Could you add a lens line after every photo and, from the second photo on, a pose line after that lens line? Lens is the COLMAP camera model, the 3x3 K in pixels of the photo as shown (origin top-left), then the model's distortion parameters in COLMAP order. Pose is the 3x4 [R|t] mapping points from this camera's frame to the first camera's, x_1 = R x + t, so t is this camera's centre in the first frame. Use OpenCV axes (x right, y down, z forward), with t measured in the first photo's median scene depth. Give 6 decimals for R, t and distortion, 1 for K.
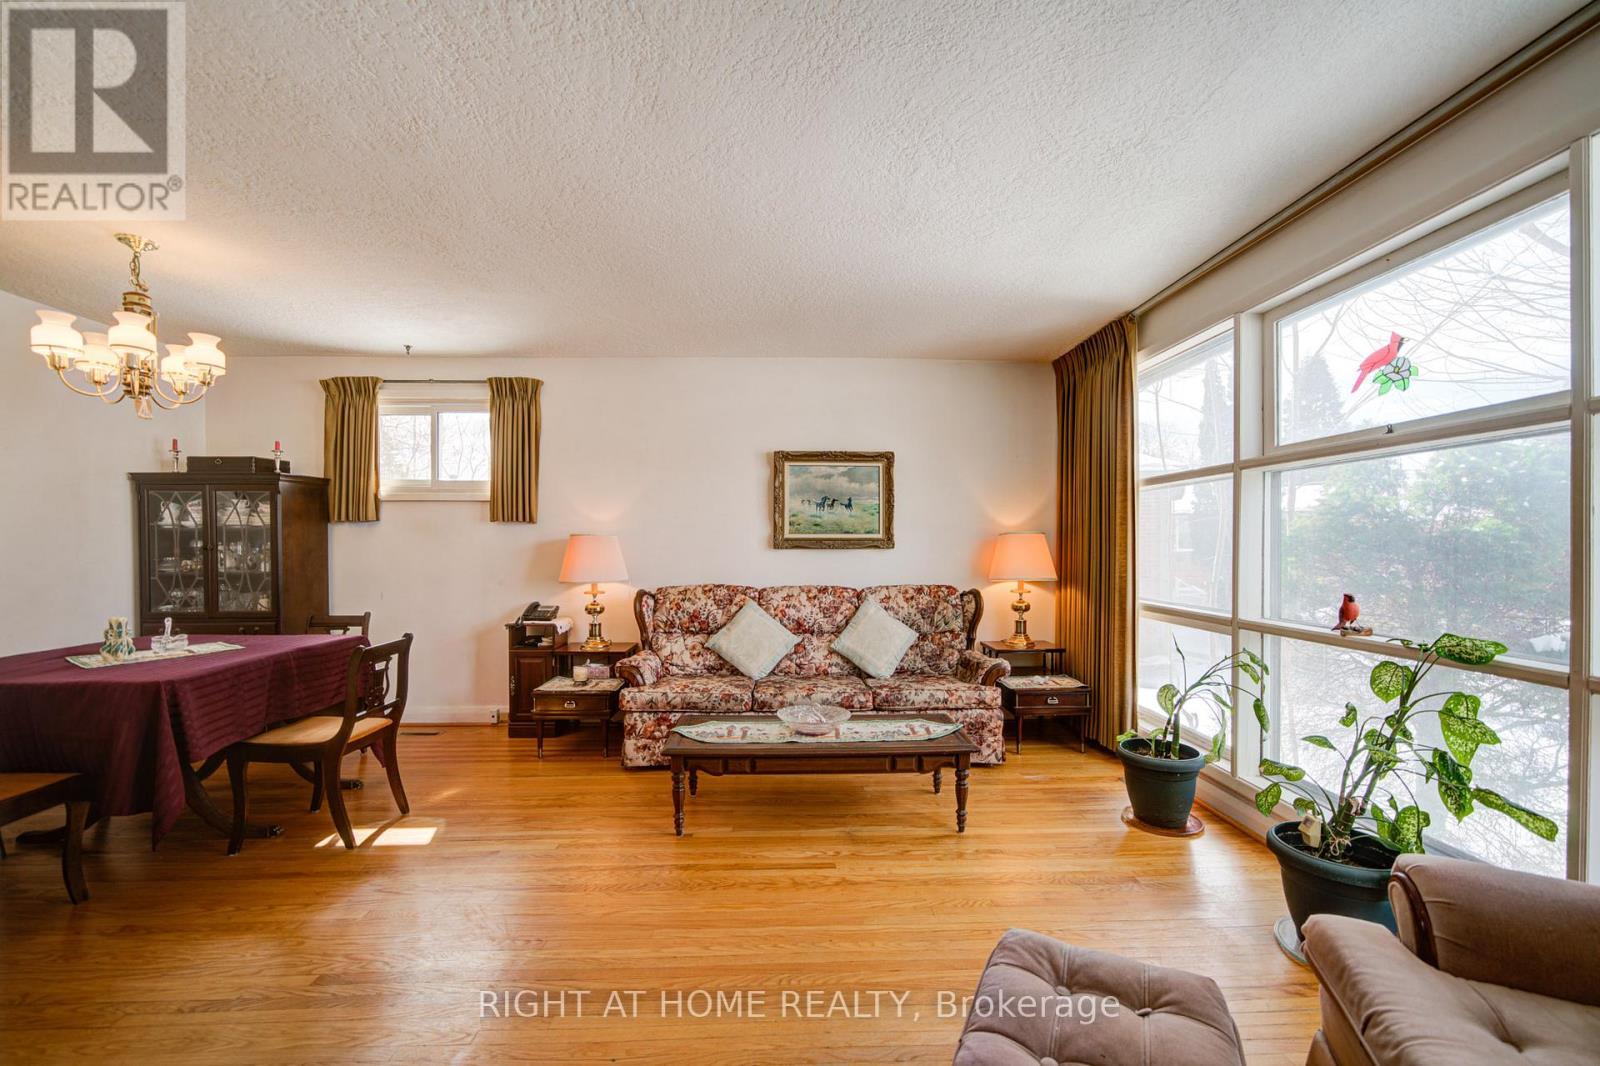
lens RADIAL K [[634.9, 0, 794.2], [0, 634.9, 542.8], [0, 0, 1]] dist [0.001964, 0.003608]
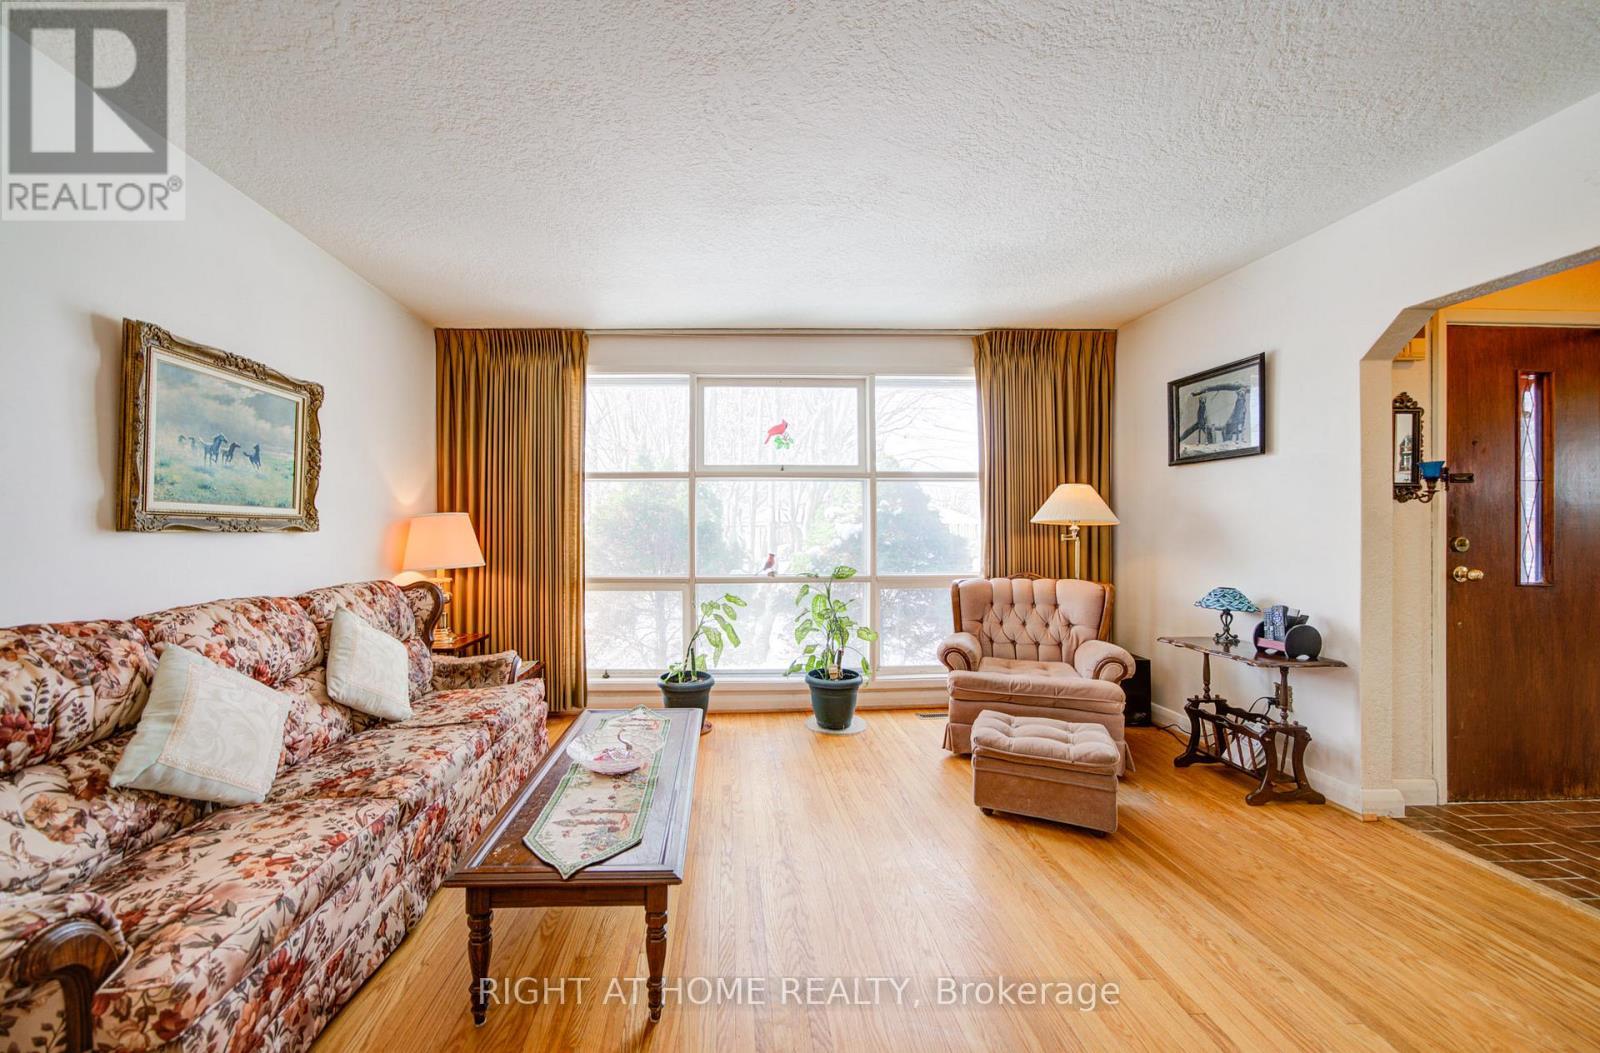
lens RADIAL K [[581.9, 0, 755.9], [0, 581.9, 528.4], [0, 0, 1]] dist [0.003396, -0.000297]
pose [[0.008153, 0.008185, 0.999933, -0.485537], [0.008313, 0.999931, -0.008253, 0.014683], [-0.999932, 0.008380, 0.008085, 0.586008]]
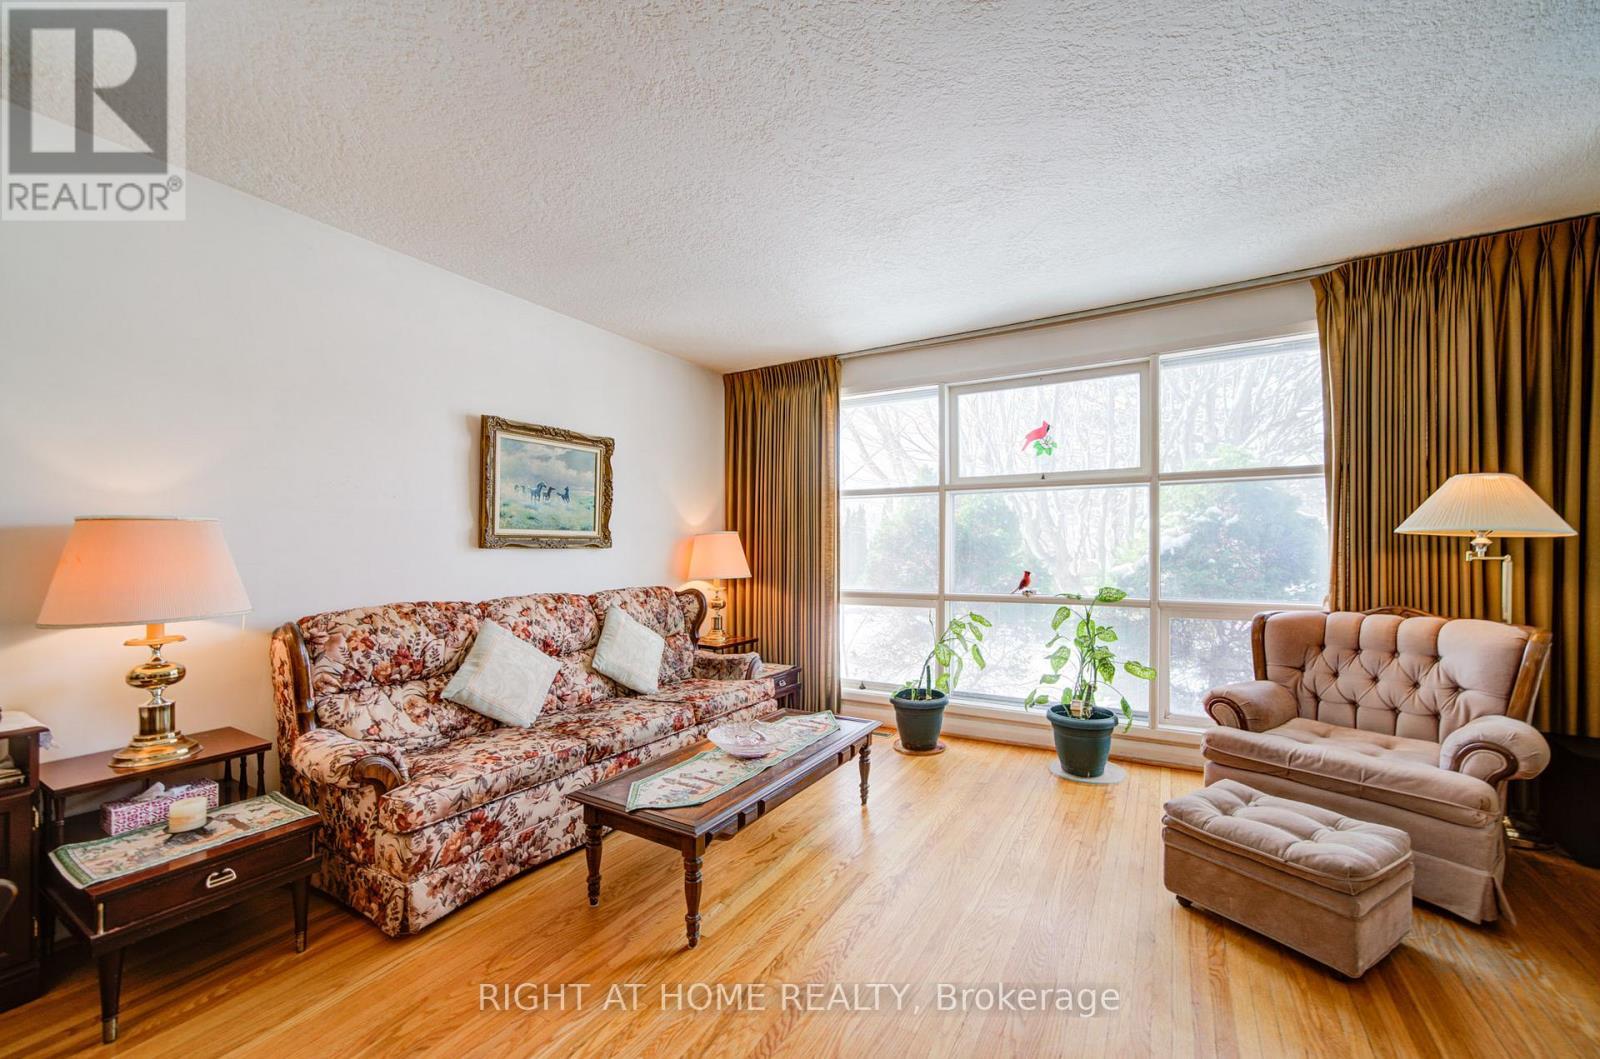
lens RADIAL K [[618.5, 0, 790.5], [0, 618.5, 544.9], [0, 0, 1]] dist [0.000482, 0.002772]
pose [[0.535511, 0.003289, 0.844522, -0.480734], [0.007310, 0.999937, -0.008530, 0.014767], [-0.844497, 0.010741, 0.535453, 0.365968]]
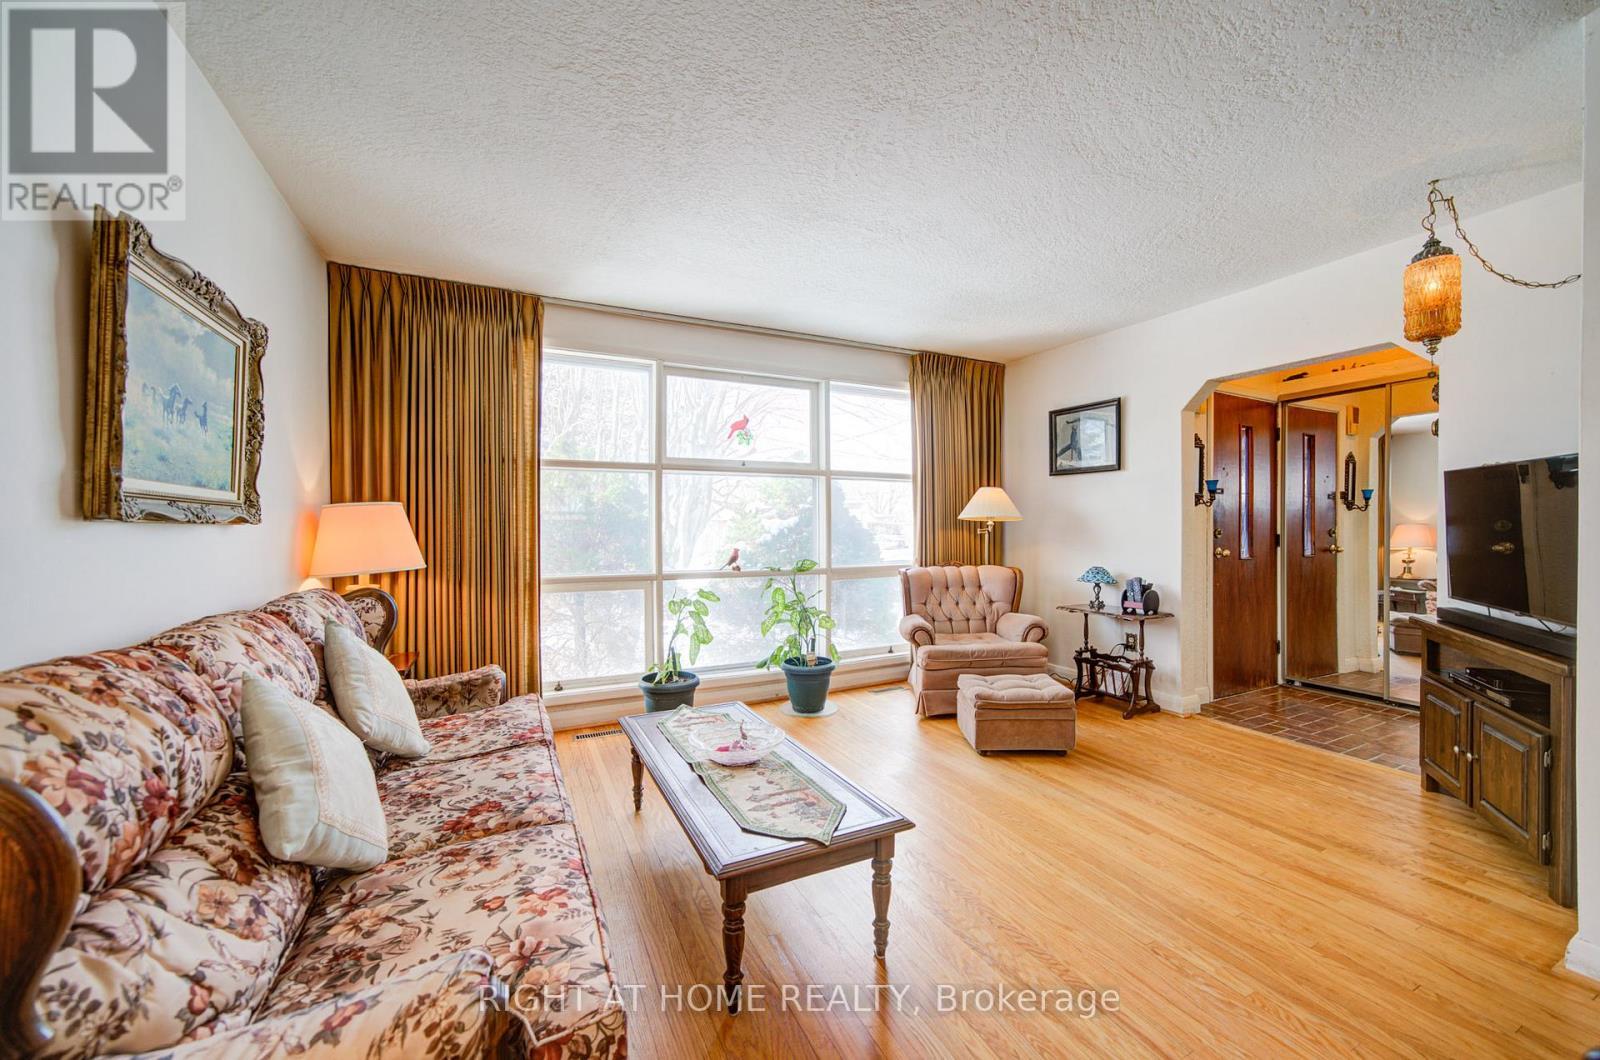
lens RADIAL K [[616.8, 0, 789.2], [0, 616.8, 528.9], [0, 0, 1]] dist [-0.001045, 0.002784]
pose [[-0.421252, 0.004024, 0.906935, -0.485294], [0.009942, 0.999951, 0.000181, 0.017443], [-0.906889, 0.009093, -0.421271, 0.918444]]
